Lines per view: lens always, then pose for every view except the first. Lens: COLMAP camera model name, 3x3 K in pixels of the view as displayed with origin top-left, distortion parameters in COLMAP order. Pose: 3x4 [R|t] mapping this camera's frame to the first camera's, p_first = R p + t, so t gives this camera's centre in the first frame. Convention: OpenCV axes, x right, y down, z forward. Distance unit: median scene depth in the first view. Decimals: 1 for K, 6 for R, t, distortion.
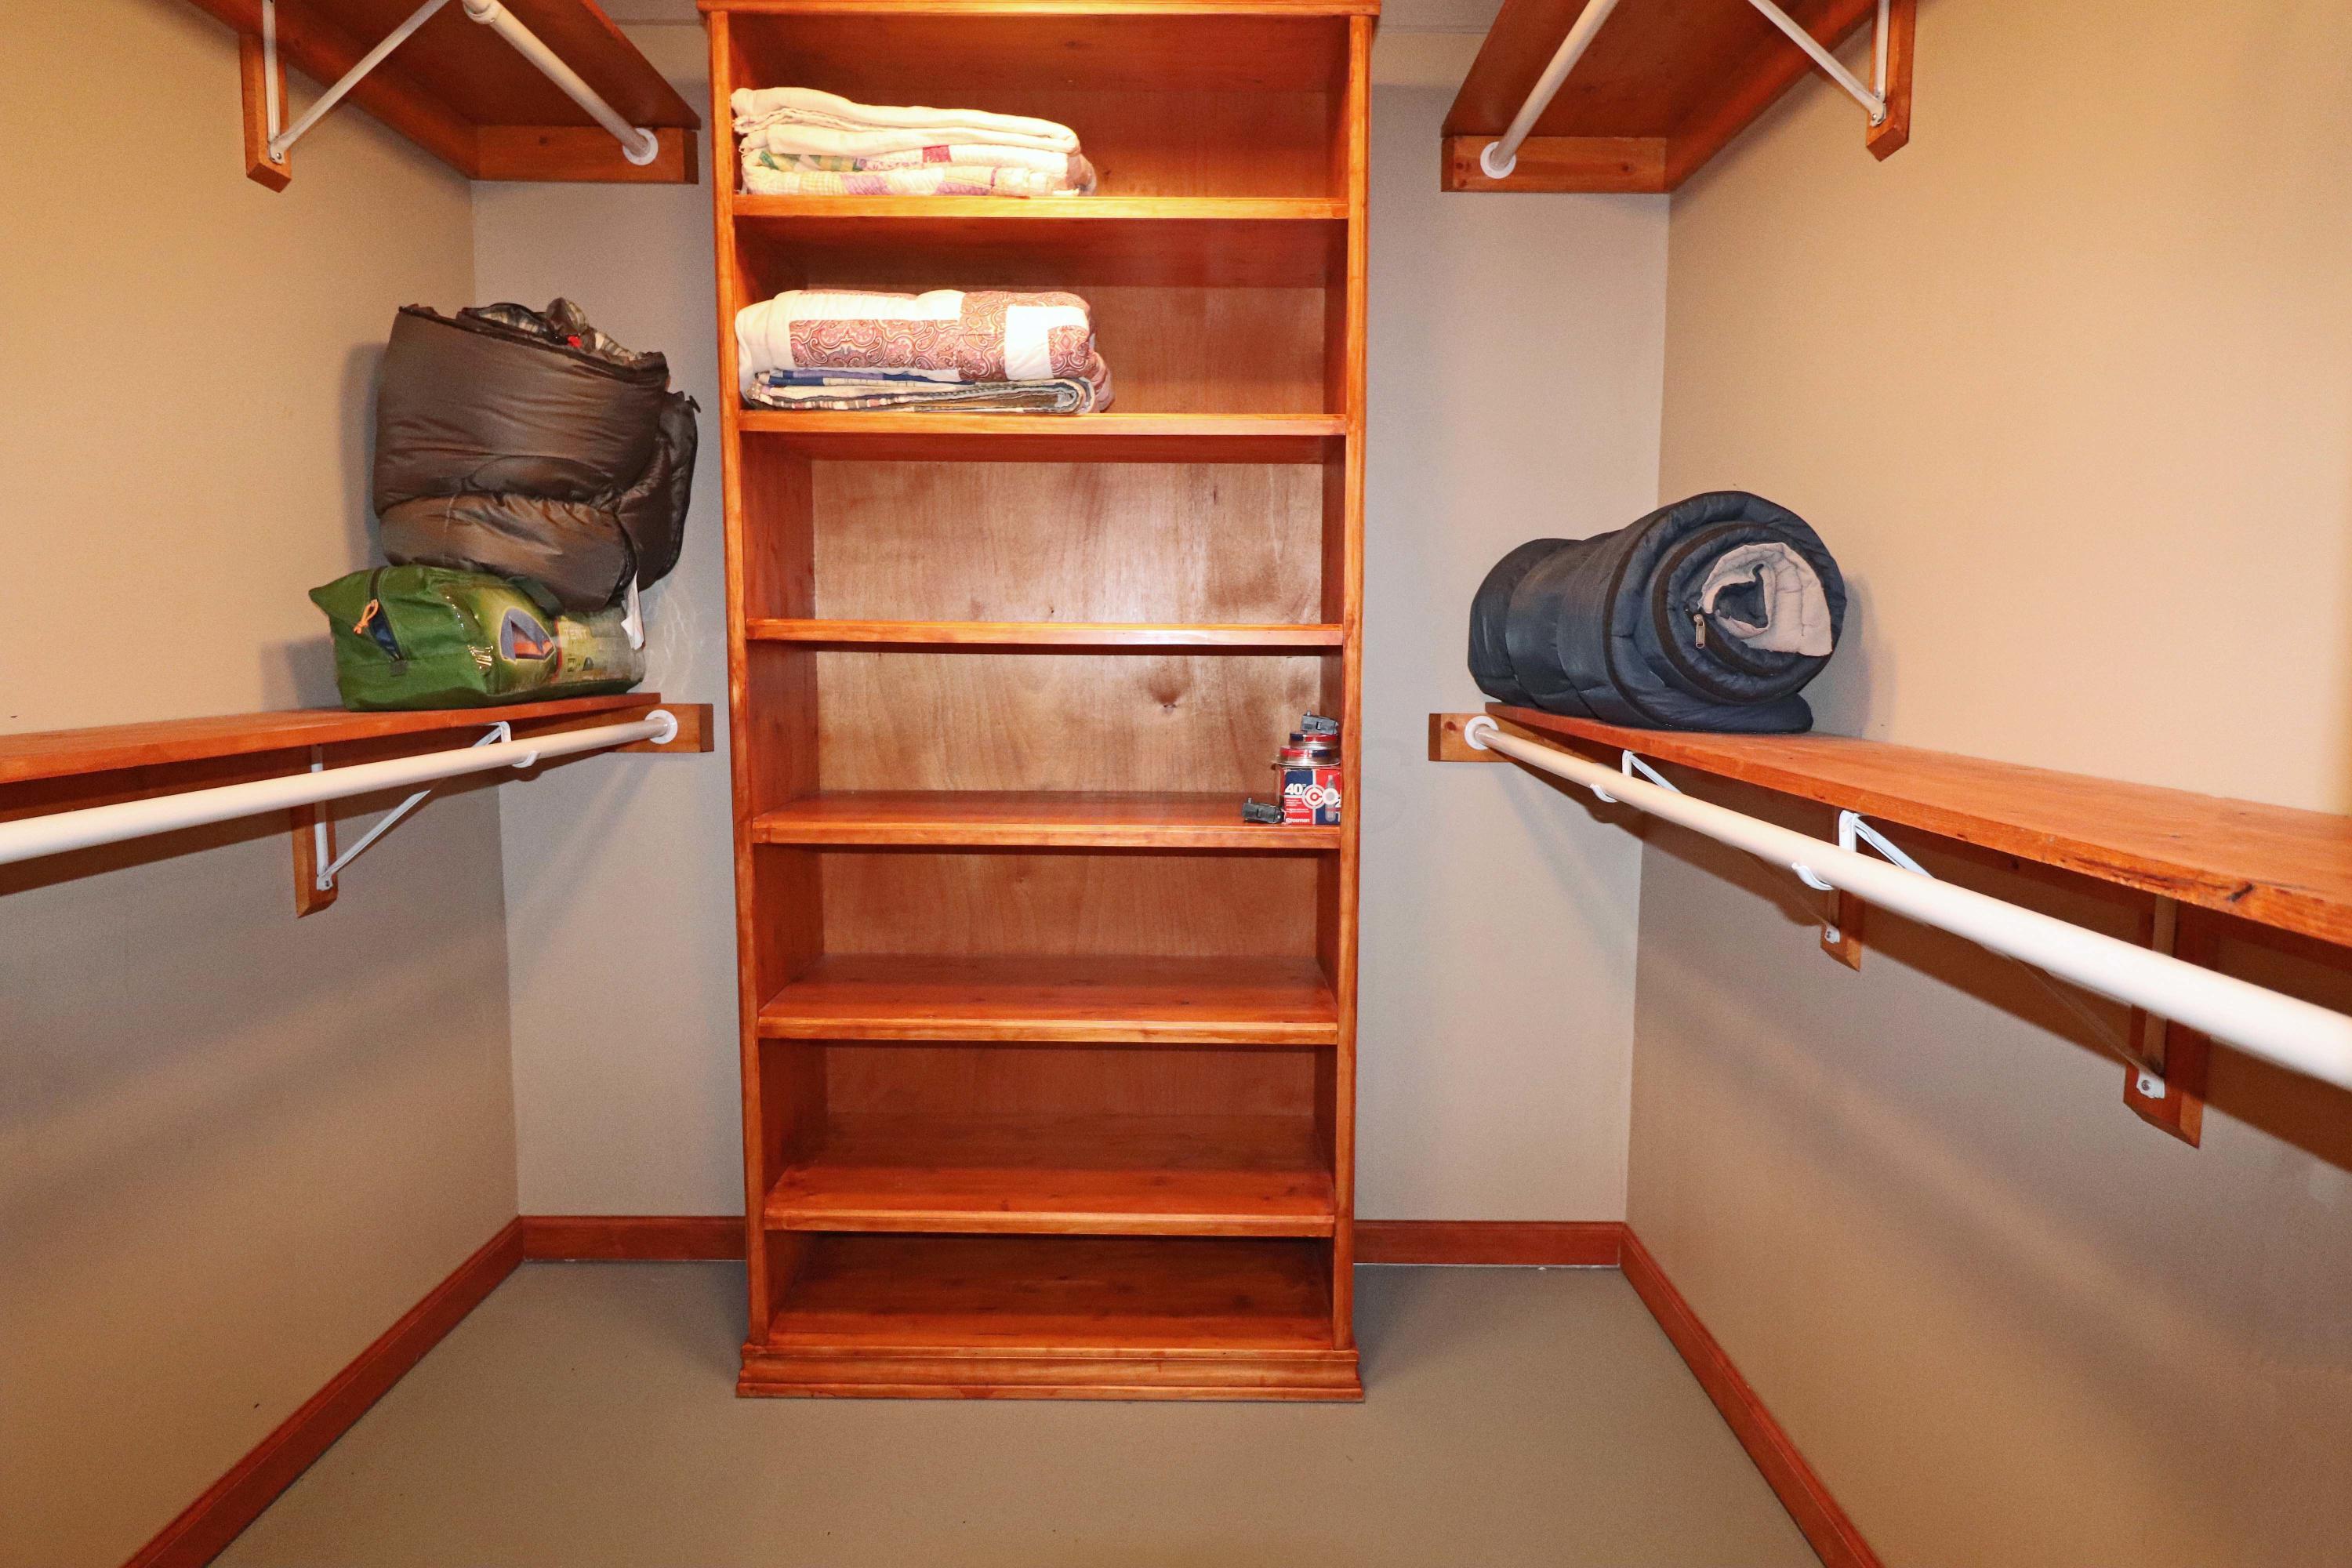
lens RADIAL K [[1279.0, 0, 1180.1], [0, 1279.0, 775.3], [0, 0, 1]] dist [-0.001217, -0.007656]
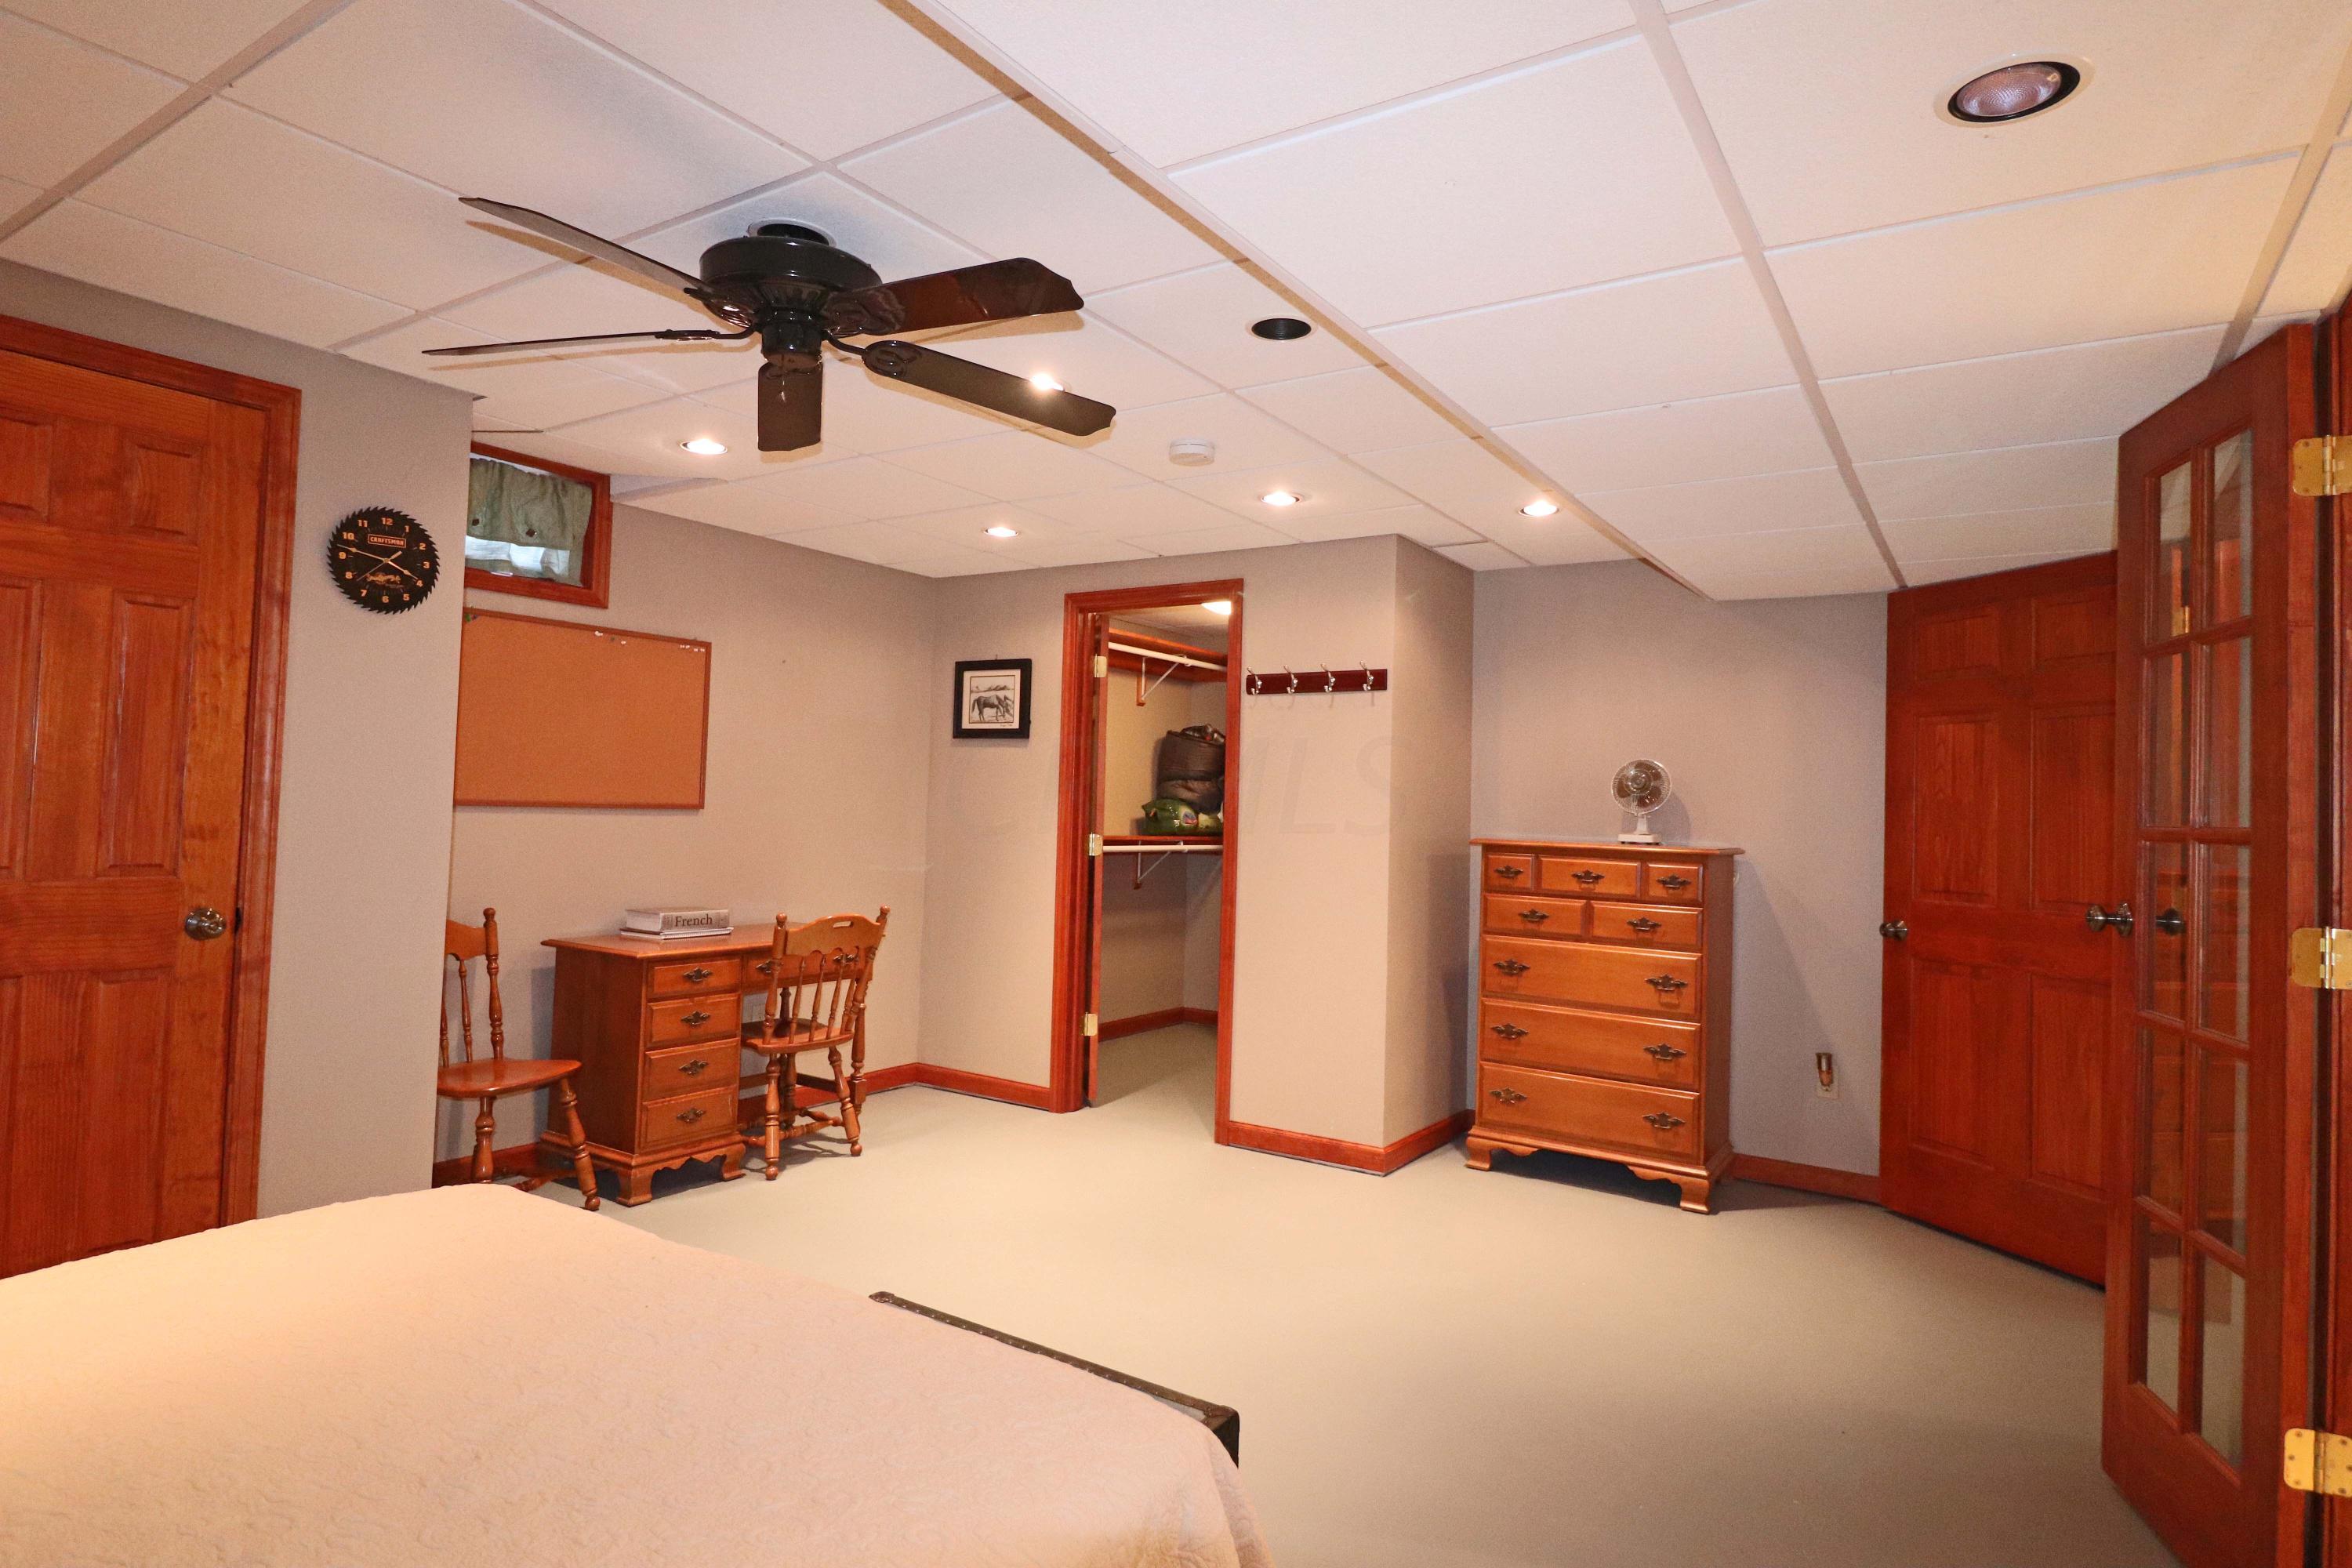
lens RADIAL K [[1279.0, 0, 1174.5], [0, 1279.0, 772.9], [0, 0, 1]] dist [-0.001217, -0.007656]
pose [[0.837057, -0.005392, -0.547089, 1.459603], [-0.080737, 0.987786, -0.133266, 0.256234], [0.541126, 0.155722, 0.826398, -2.074242]]
